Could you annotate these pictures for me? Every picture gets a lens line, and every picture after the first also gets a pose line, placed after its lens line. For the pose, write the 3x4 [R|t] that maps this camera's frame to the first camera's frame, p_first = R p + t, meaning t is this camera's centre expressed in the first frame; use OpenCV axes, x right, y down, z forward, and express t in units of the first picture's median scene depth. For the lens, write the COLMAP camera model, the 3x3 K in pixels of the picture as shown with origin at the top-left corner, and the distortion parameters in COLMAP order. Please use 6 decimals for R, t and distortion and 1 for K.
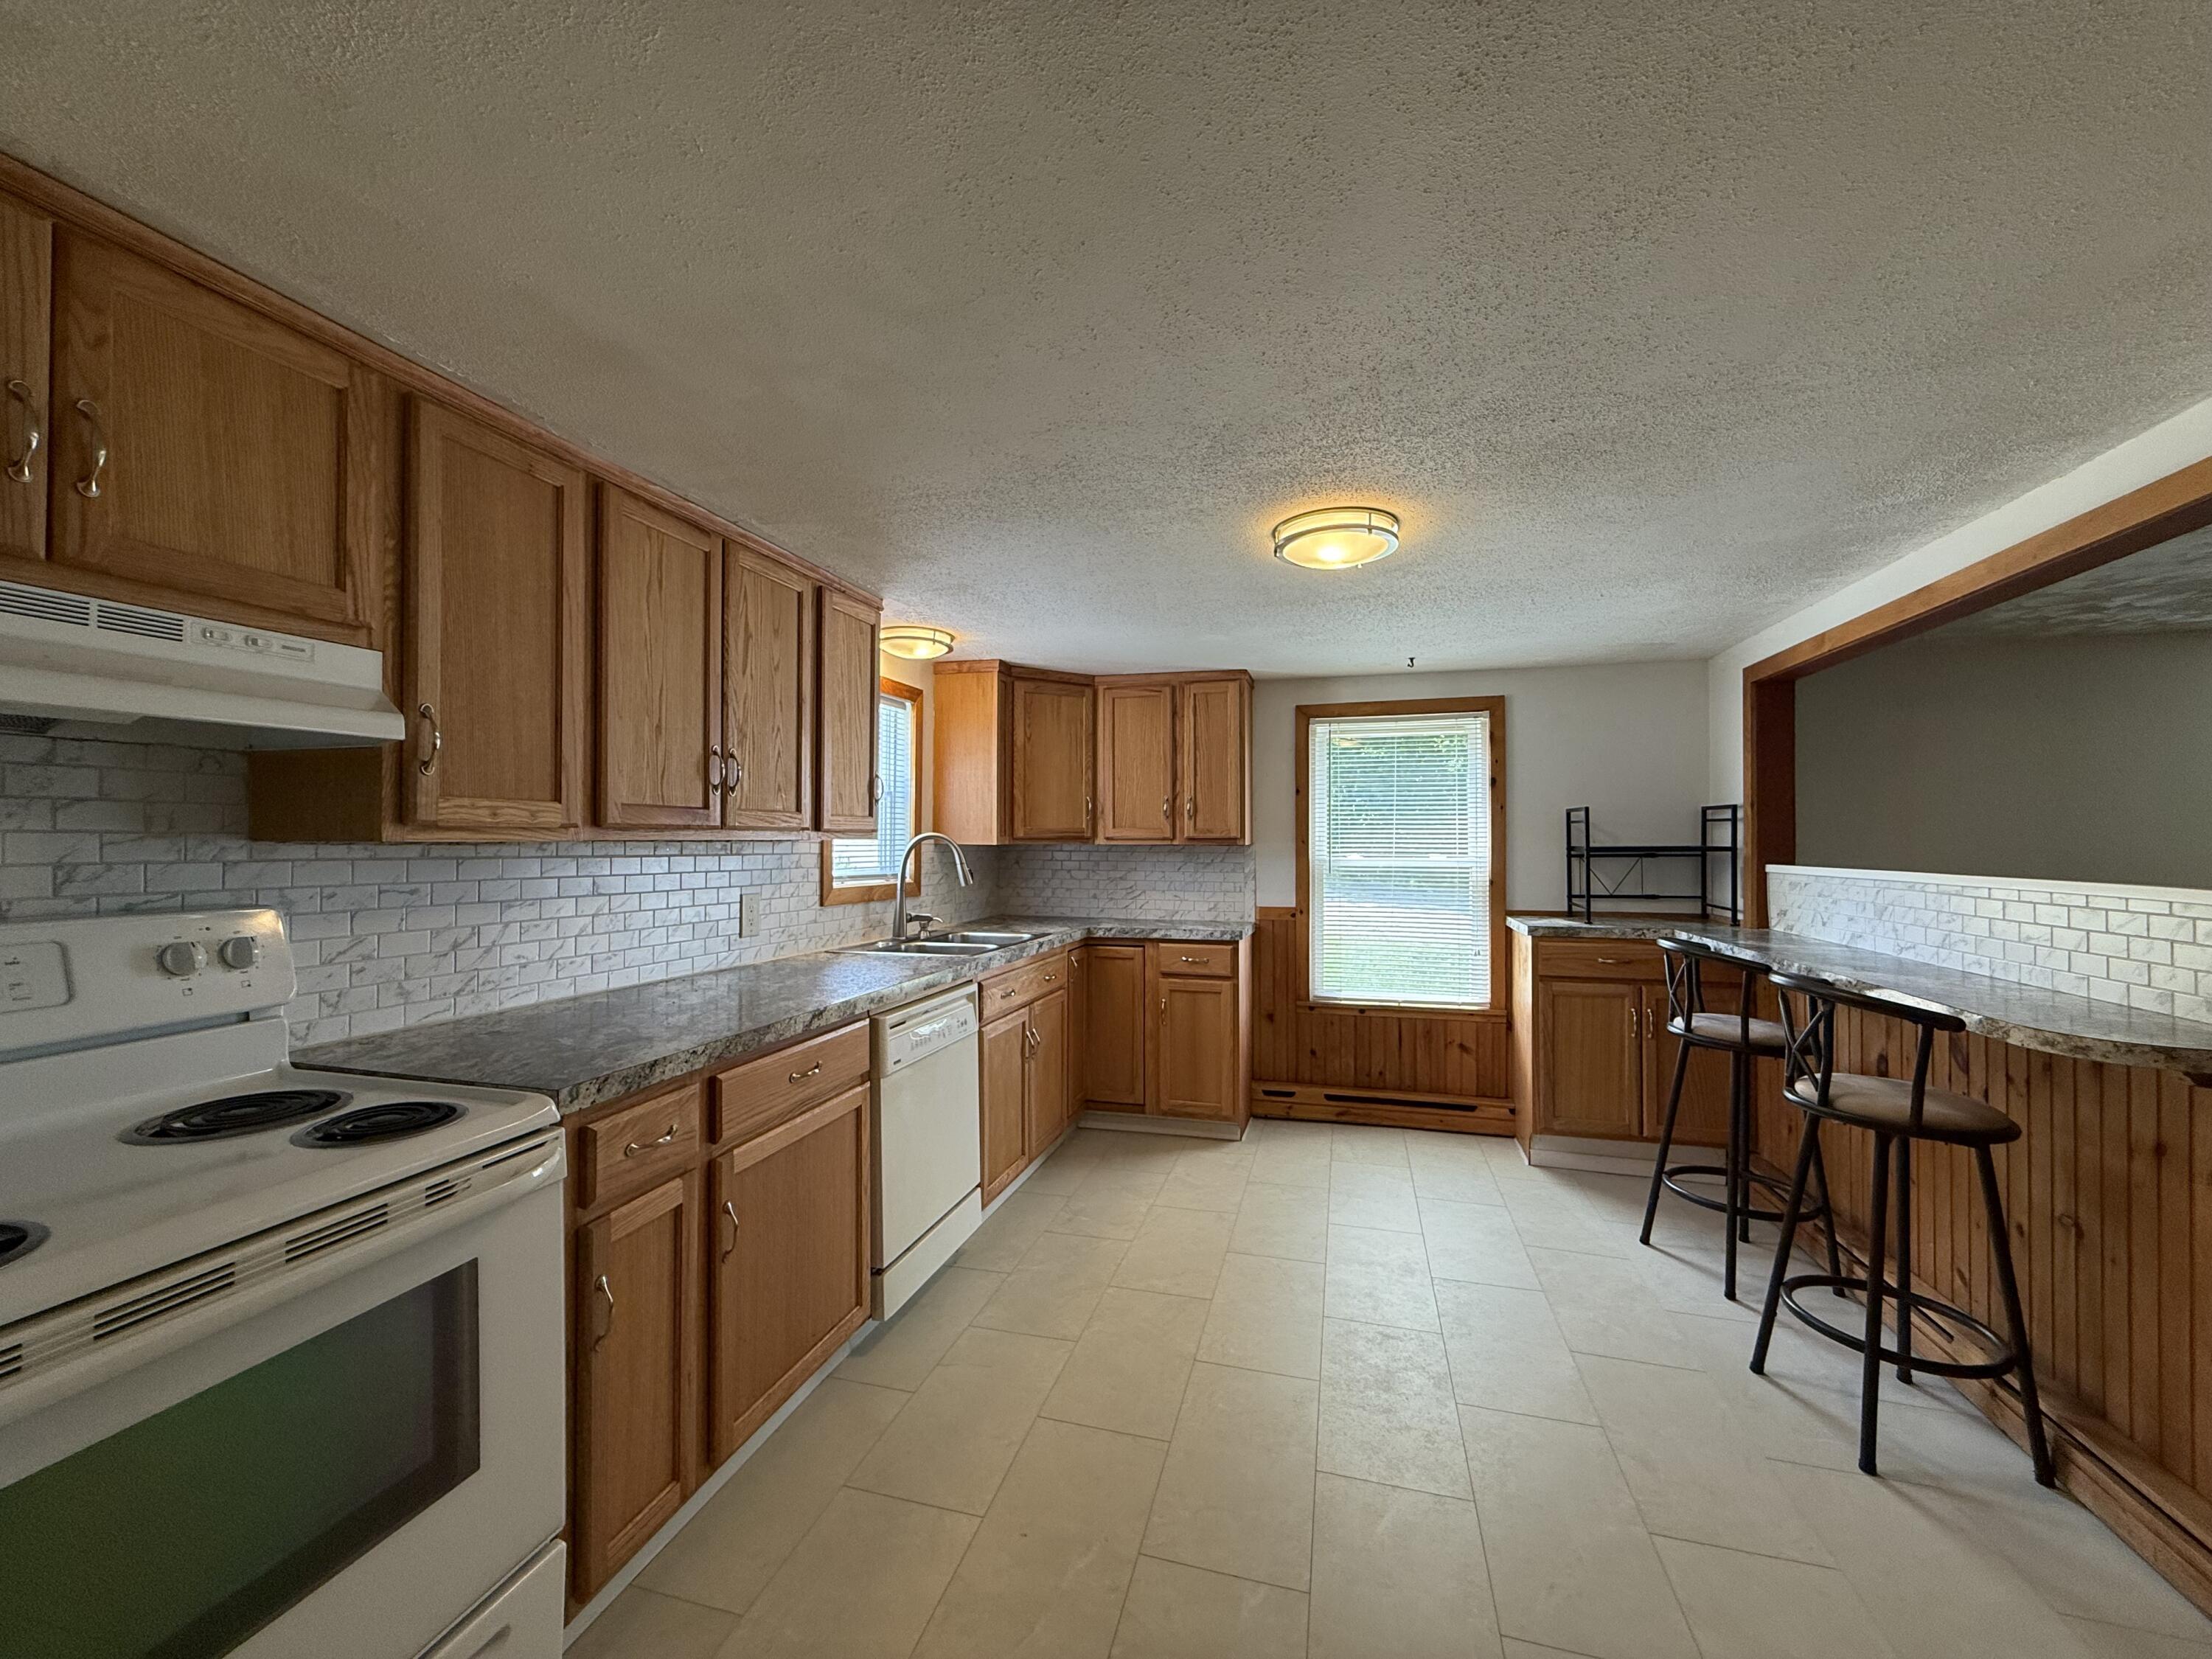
lens RADIAL K [[882.8, 0, 1110.9], [0, 882.8, 830.5], [0, 0, 1]] dist [0.000842, 0.000586]
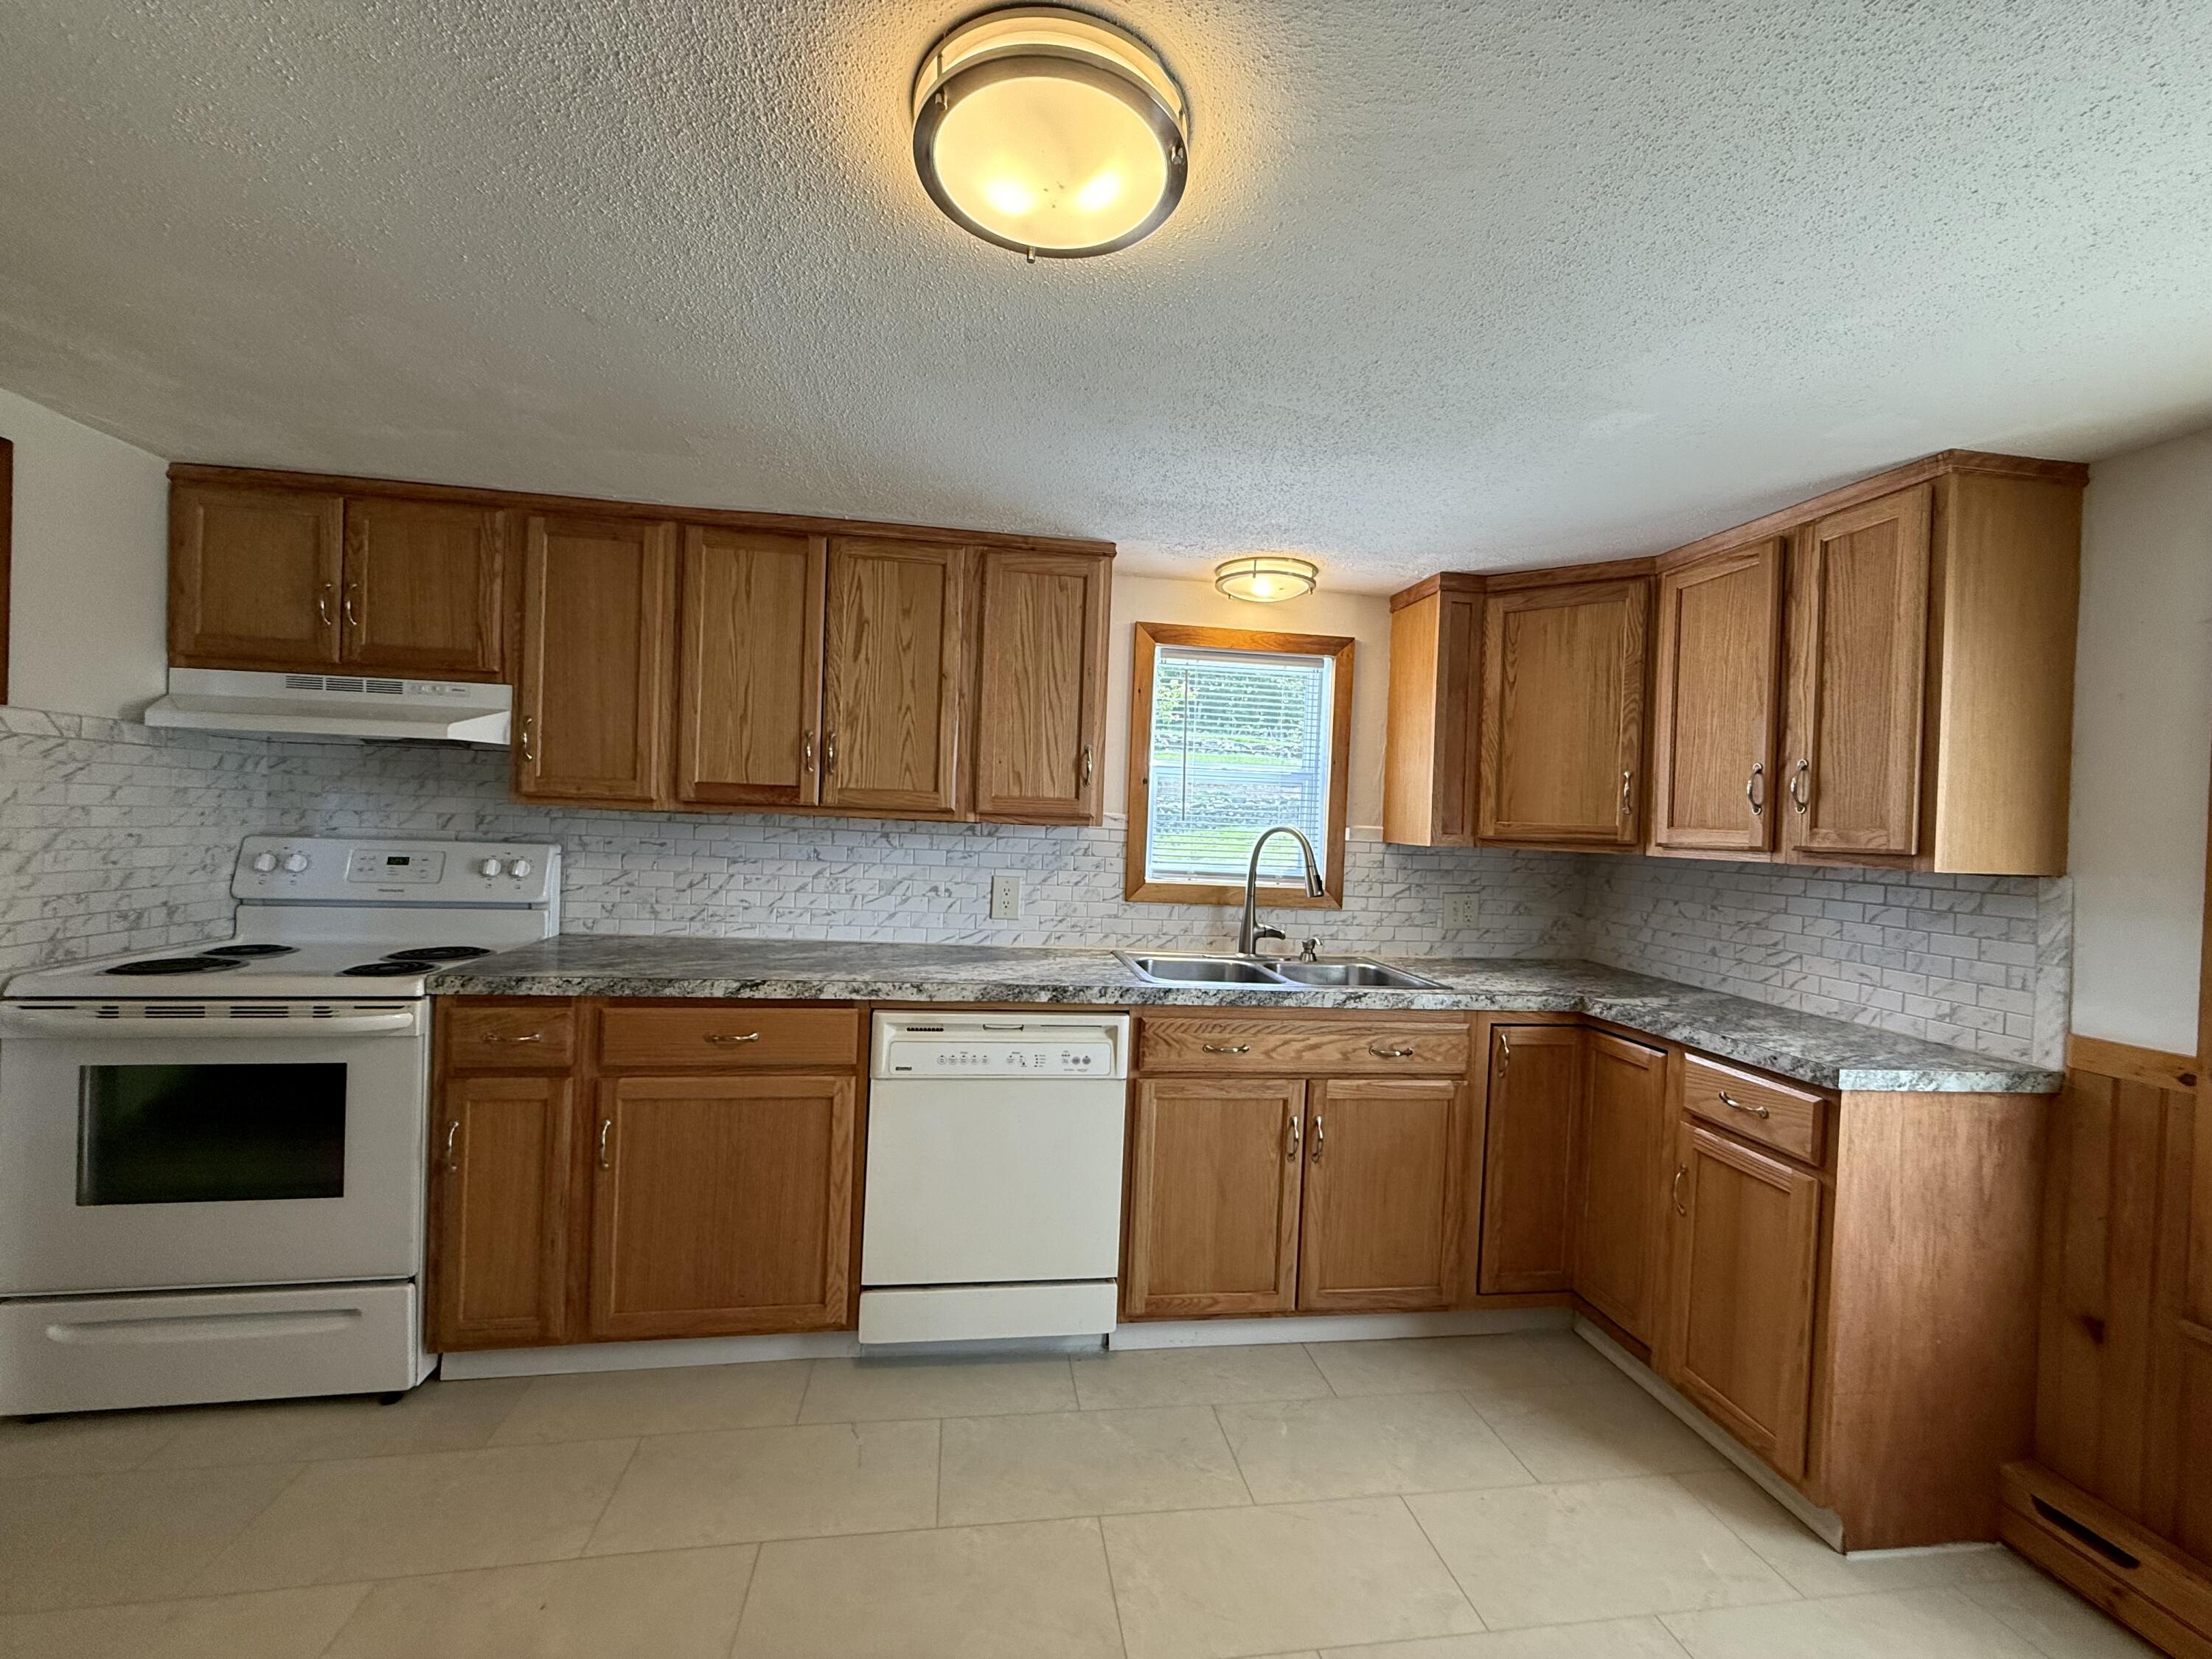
lens RADIAL K [[882.8, 0, 1101.5], [0, 882.8, 832.1], [0, 0, 1]] dist [0.000842, 0.000586]
pose [[0.404949, 0.023702, -0.914032, 0.438456], [-0.029326, 0.999486, 0.012926, 0.004187], [0.913869, 0.021570, 0.405436, 0.551279]]
